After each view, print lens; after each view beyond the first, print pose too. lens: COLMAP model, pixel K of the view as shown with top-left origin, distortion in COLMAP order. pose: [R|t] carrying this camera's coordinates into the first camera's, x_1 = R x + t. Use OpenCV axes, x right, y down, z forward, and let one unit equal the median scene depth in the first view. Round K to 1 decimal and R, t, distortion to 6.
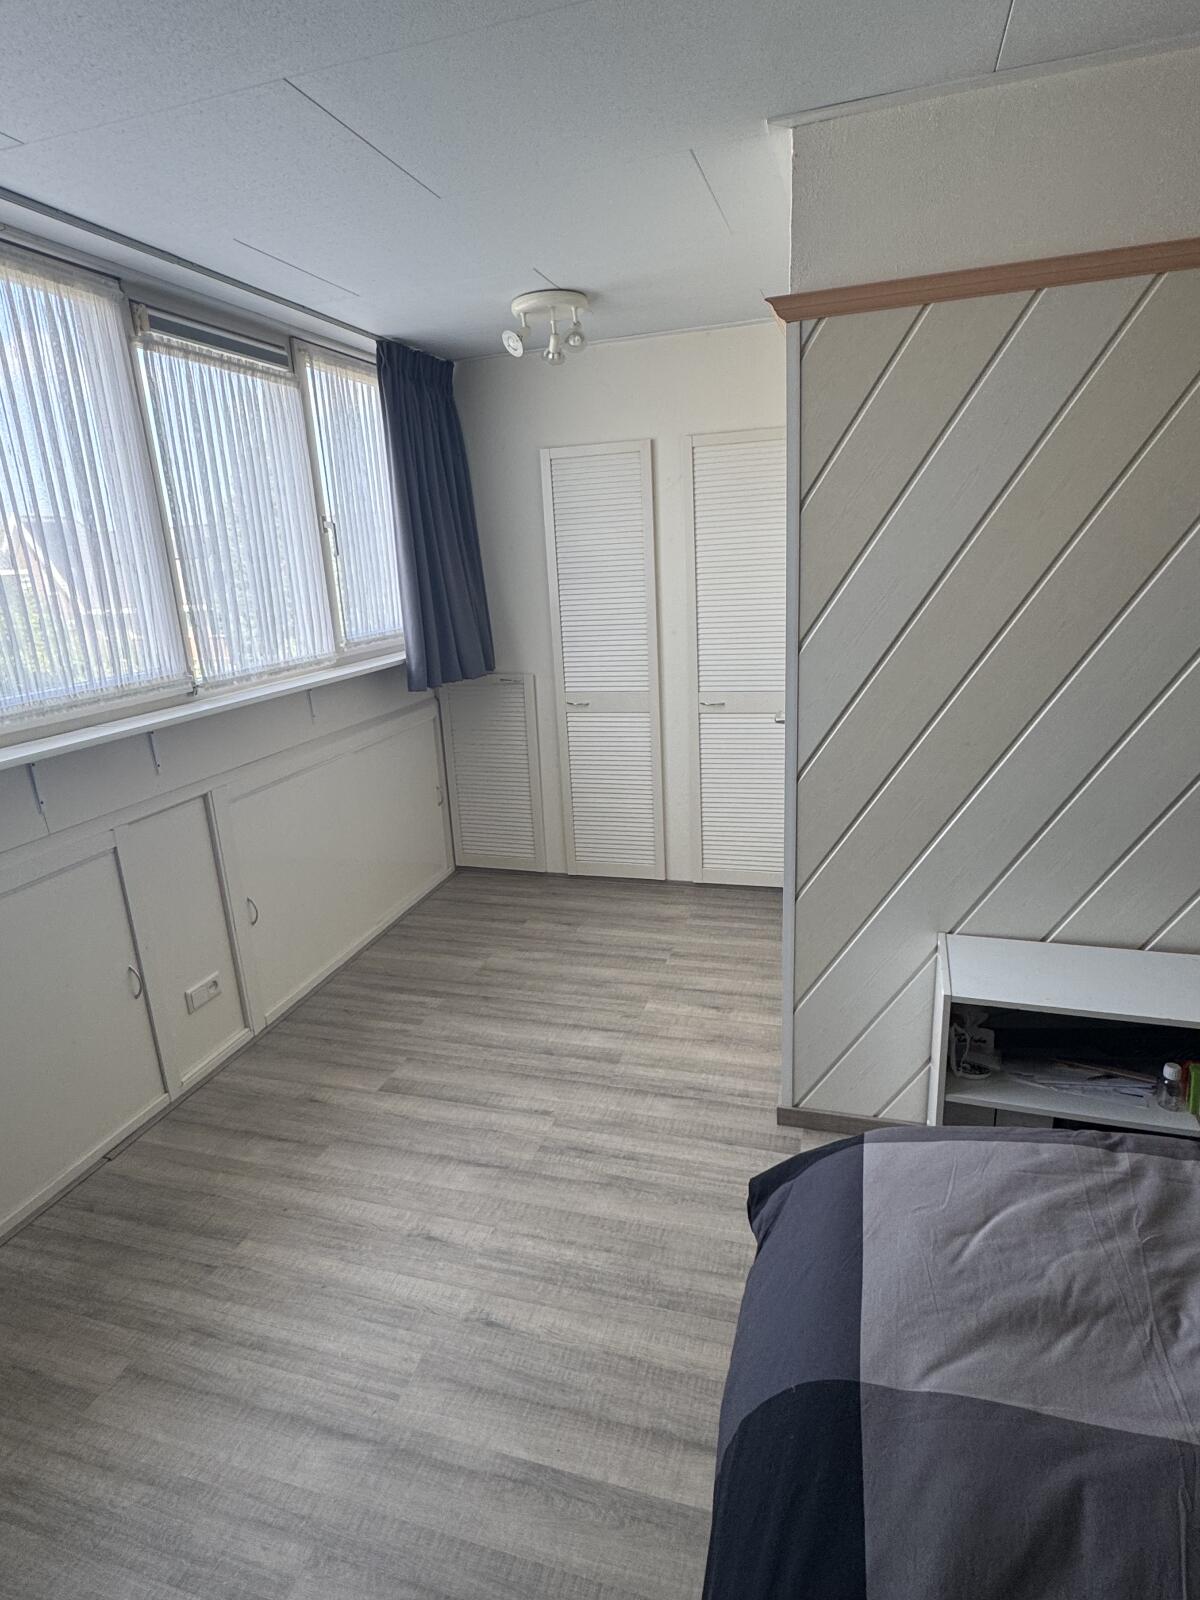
lens RADIAL K [[878.9, 0, 598.2], [0, 878.9, 799.0], [0, 0, 1]] dist [0.000073, 0.000257]
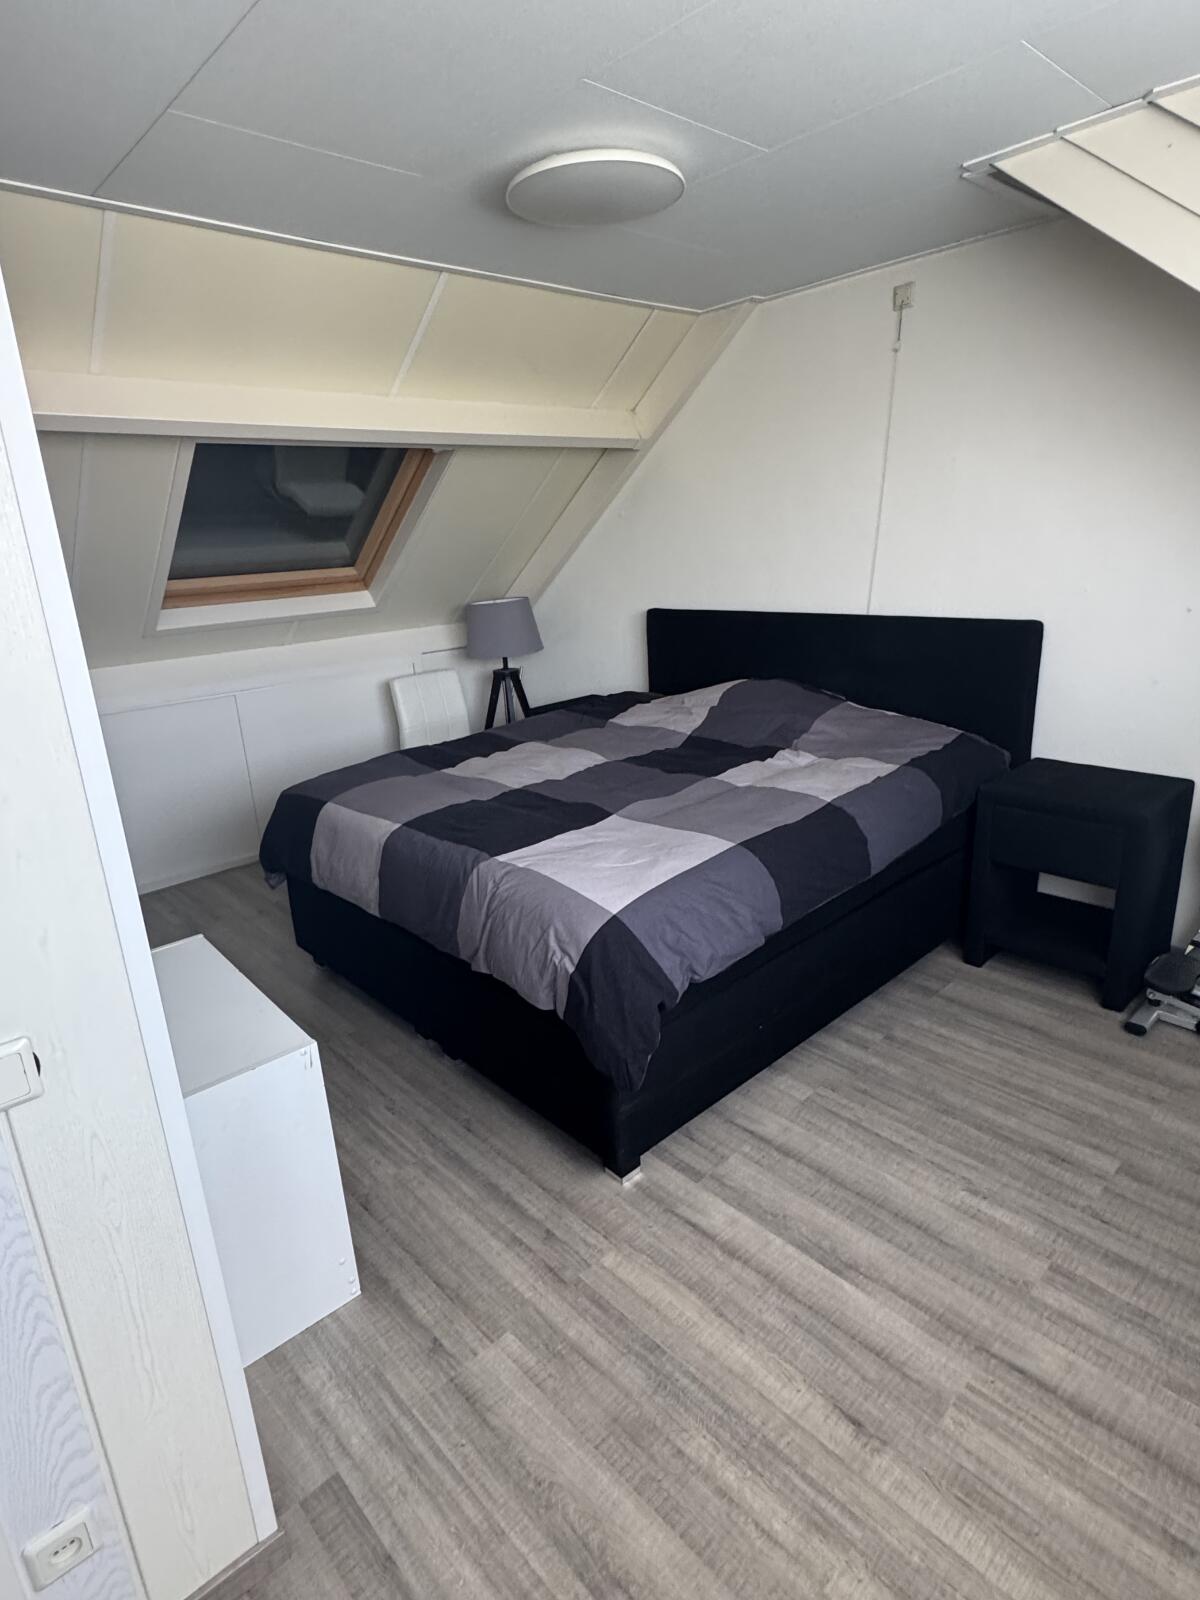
lens RADIAL K [[878.9, 0, 599.6], [0, 878.9, 799.9], [0, 0, 1]] dist [0.000073, 0.000257]
pose [[-0.861234, -0.055026, 0.505221, -0.300081], [0.226680, 0.848160, 0.478790, -0.355707], [-0.454854, 0.526874, -0.717992, 1.388693]]
